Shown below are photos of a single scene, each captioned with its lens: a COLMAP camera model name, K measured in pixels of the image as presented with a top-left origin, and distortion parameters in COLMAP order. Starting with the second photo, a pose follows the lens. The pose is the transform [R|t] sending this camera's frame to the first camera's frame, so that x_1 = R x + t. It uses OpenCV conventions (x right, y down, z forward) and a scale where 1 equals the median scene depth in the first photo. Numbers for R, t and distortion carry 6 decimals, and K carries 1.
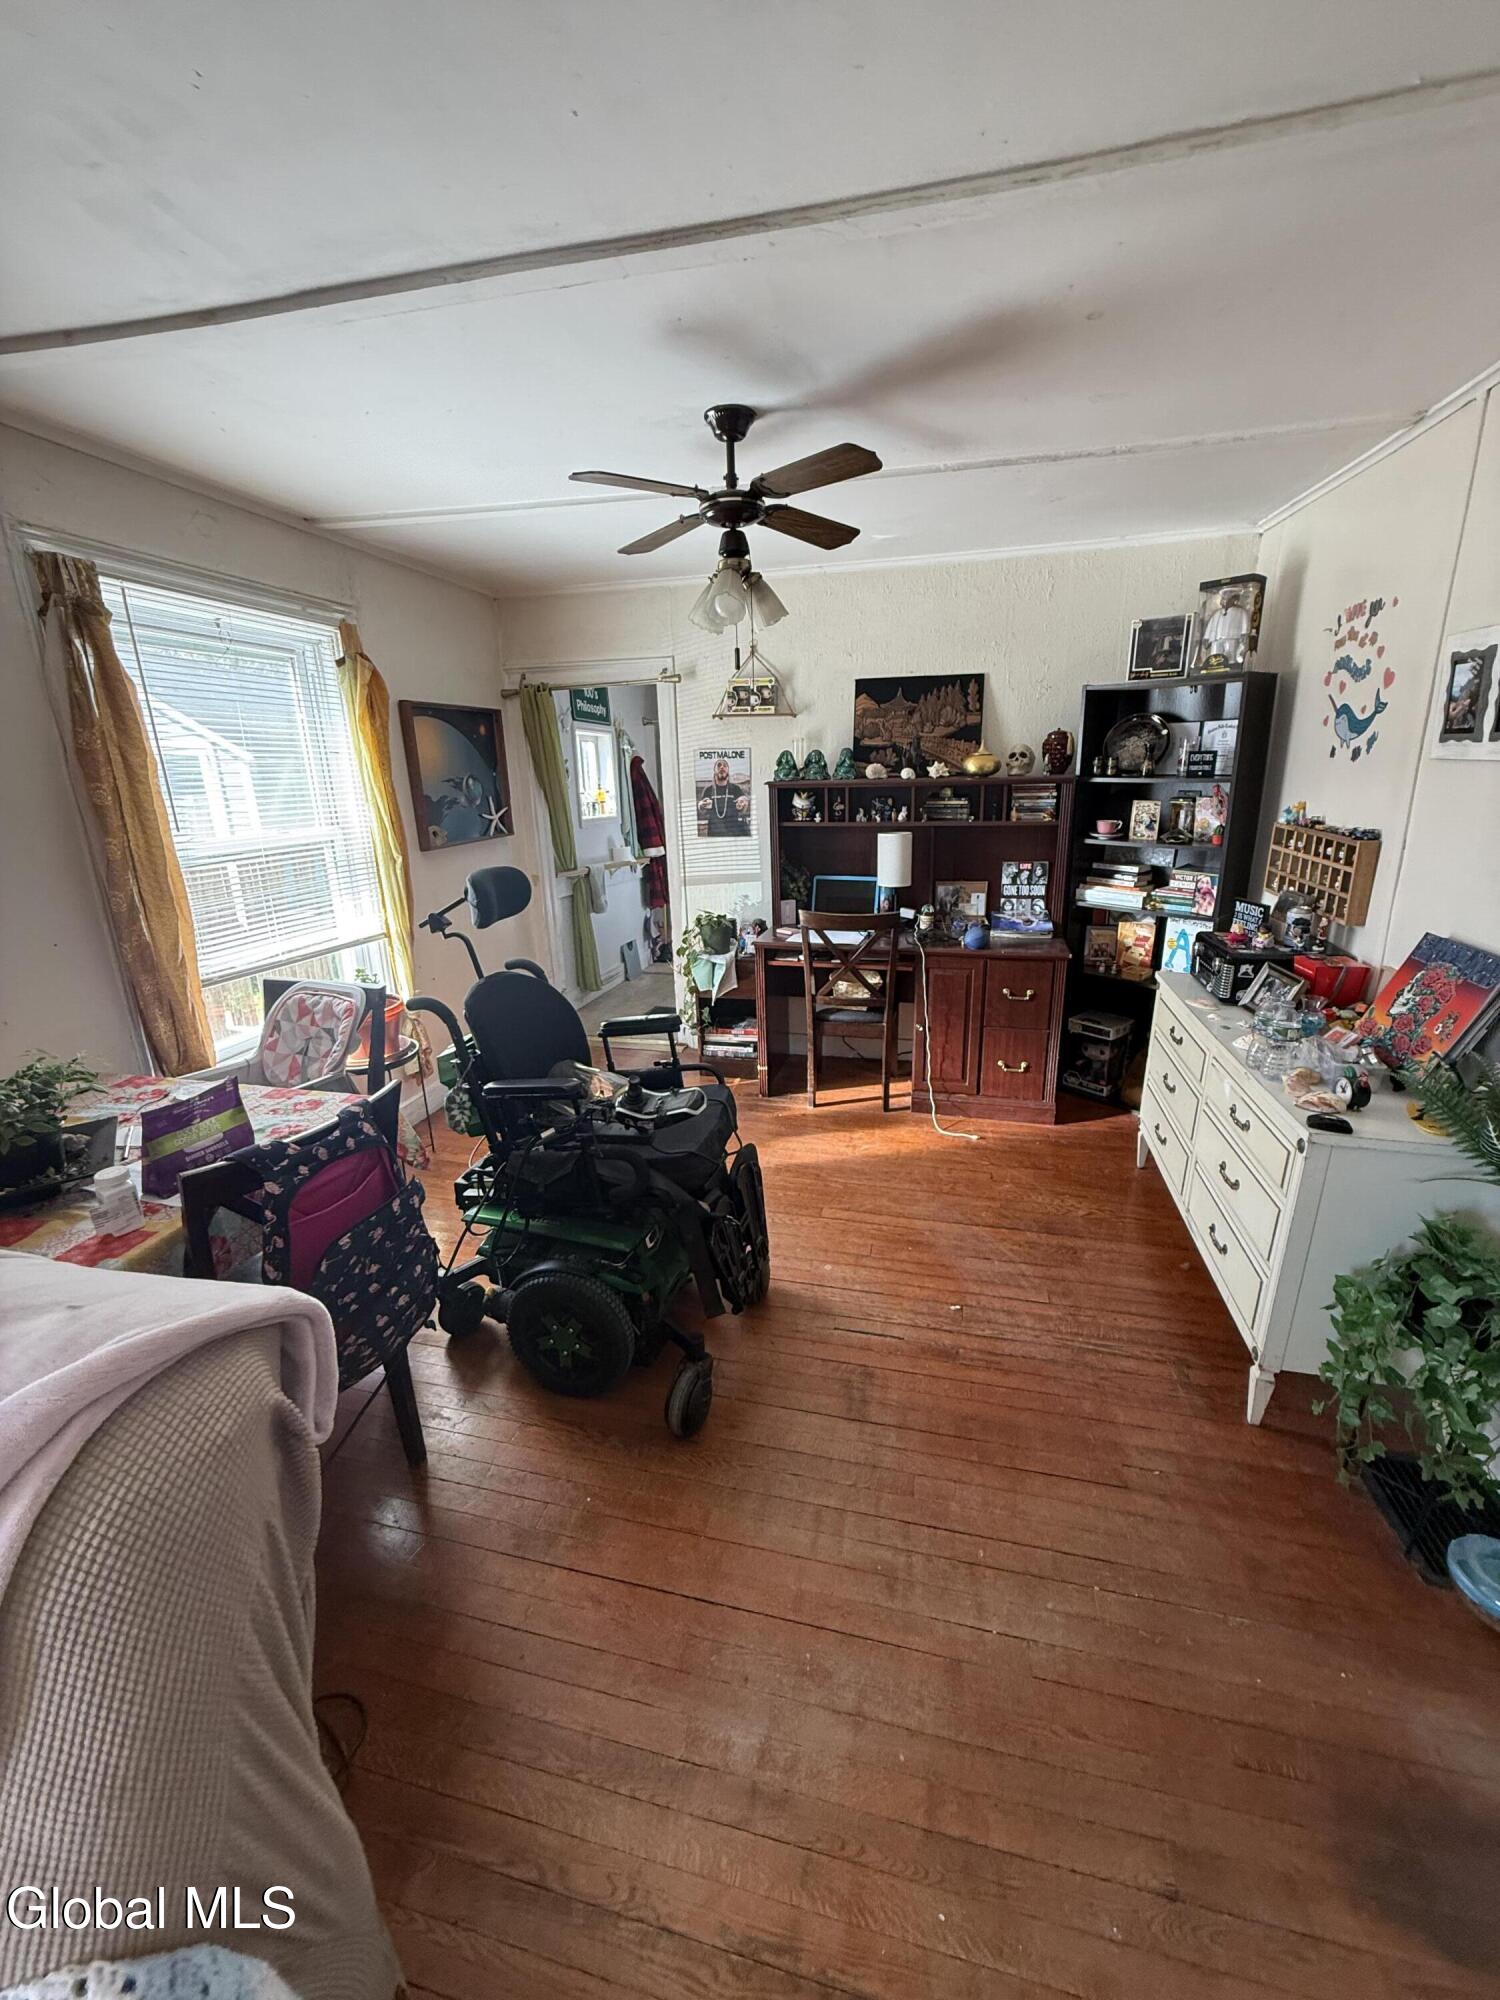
lens RADIAL K [[800.2, 0, 750.0], [0, 800.2, 1000.0], [0, 0, 1]] dist [0.000809, 0.000018]
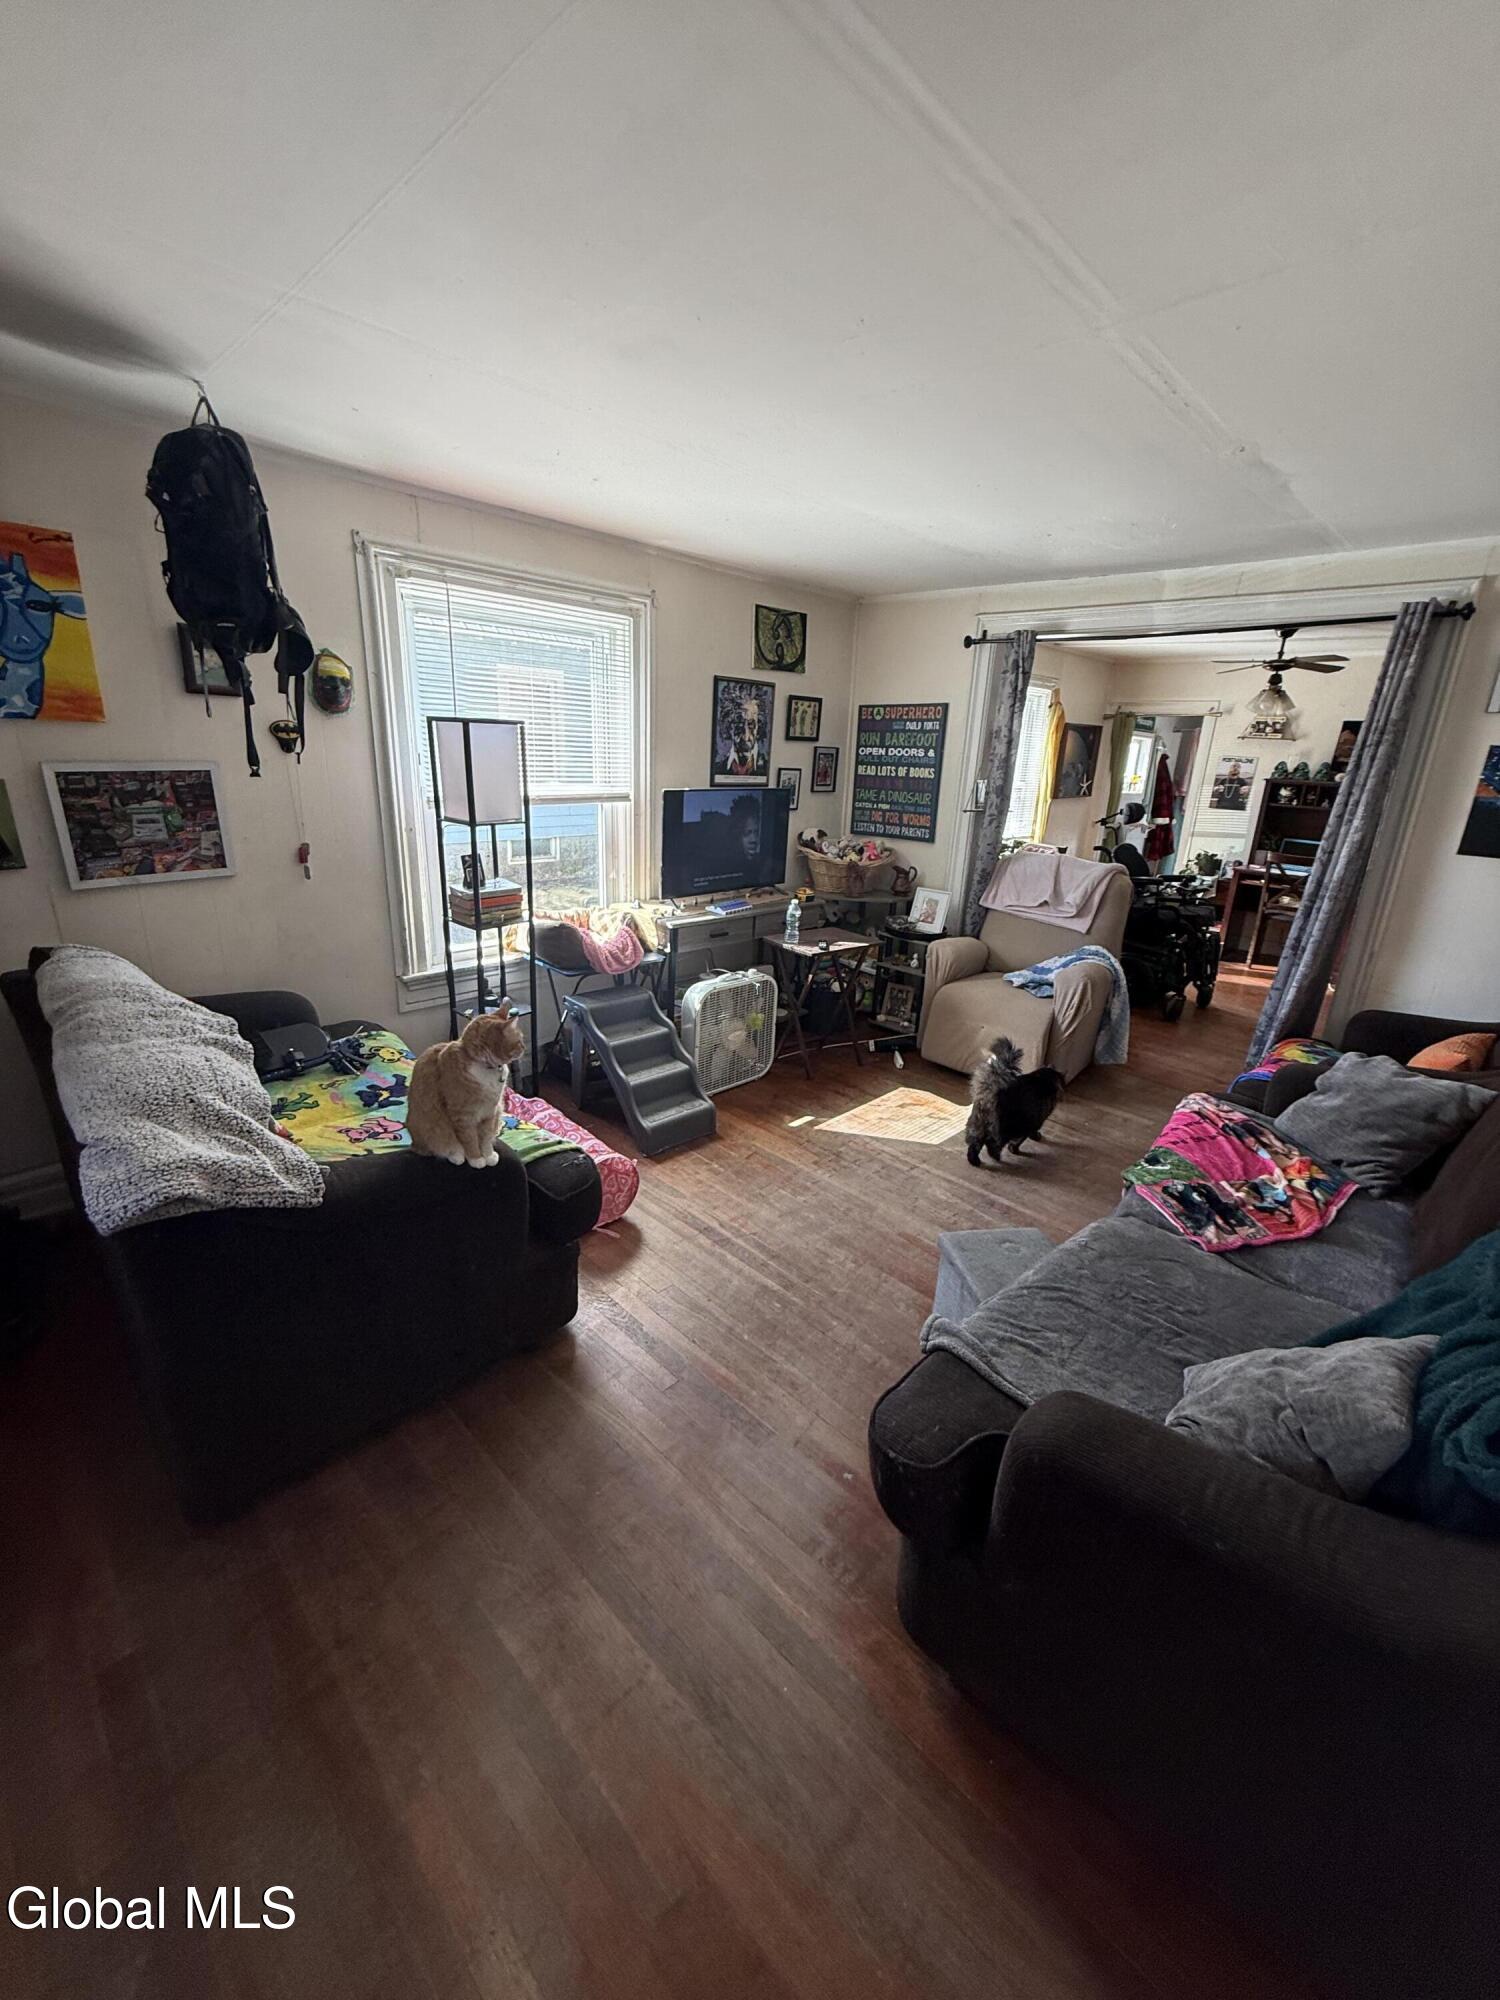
lens RADIAL K [[794.3, 0, 750.0], [0, 794.3, 1000.0], [0, 0, 1]] dist [0.001038, 0.000068]
pose [[0.857805, 0.214410, -0.467118, -0.027662], [-0.201705, 0.976356, 0.077746, 0.270205], [0.472743, 0.027530, 0.880770, -0.970530]]
